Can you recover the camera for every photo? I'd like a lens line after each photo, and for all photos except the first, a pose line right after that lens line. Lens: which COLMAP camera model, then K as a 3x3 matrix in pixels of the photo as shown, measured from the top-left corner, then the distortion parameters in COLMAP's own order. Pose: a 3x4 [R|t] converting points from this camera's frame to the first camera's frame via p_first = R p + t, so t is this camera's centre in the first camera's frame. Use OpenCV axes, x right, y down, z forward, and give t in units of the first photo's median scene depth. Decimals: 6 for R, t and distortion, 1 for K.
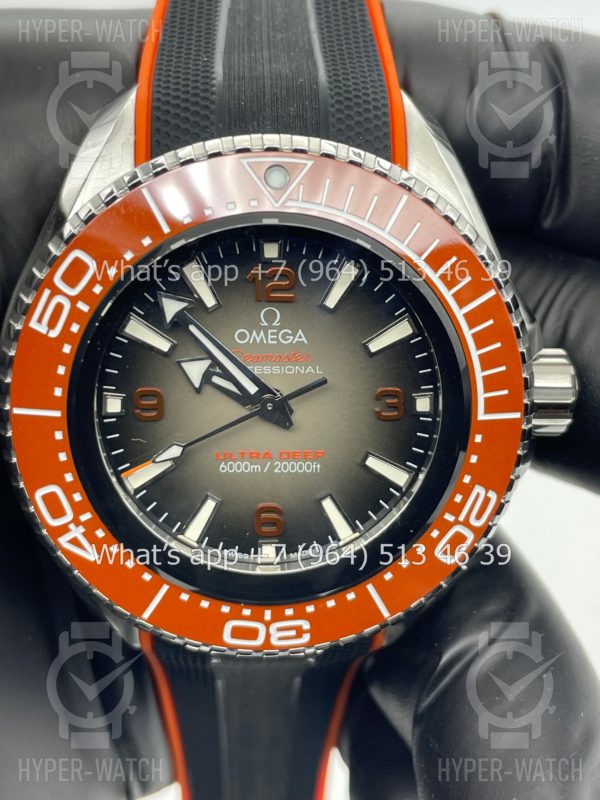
lens RADIAL K [[1246.6, 0, 294.2], [0, 1246.6, 396.0], [0, 0, 1]] dist [0.108268, 0.000000]
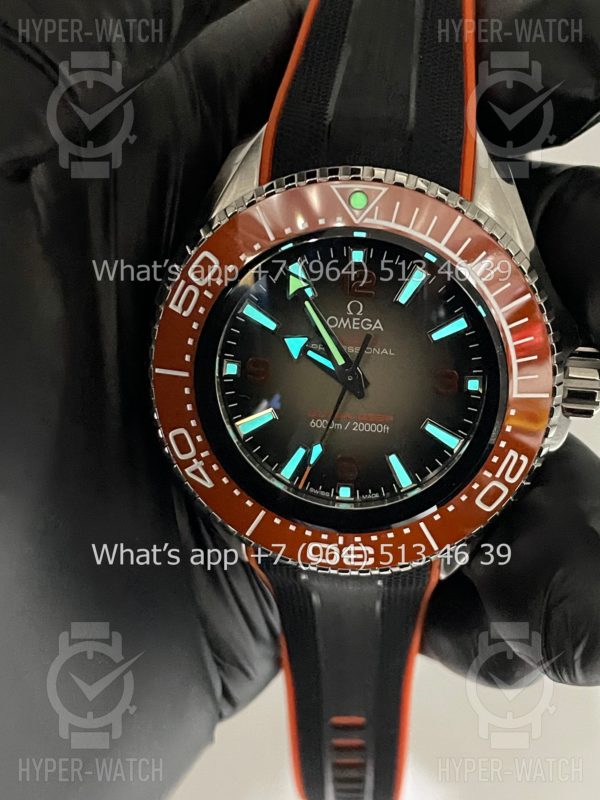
lens RADIAL K [[1246.6, 0, 296.8], [0, 1246.6, 402.8], [0, 0, 1]] dist [0.108268, 0.000000]
pose [[0.983698, 0.057797, -0.170289, 0.147470], [-0.053947, 0.998175, 0.027150, 0.002097], [0.171548, -0.017521, 0.985020, -0.271711]]
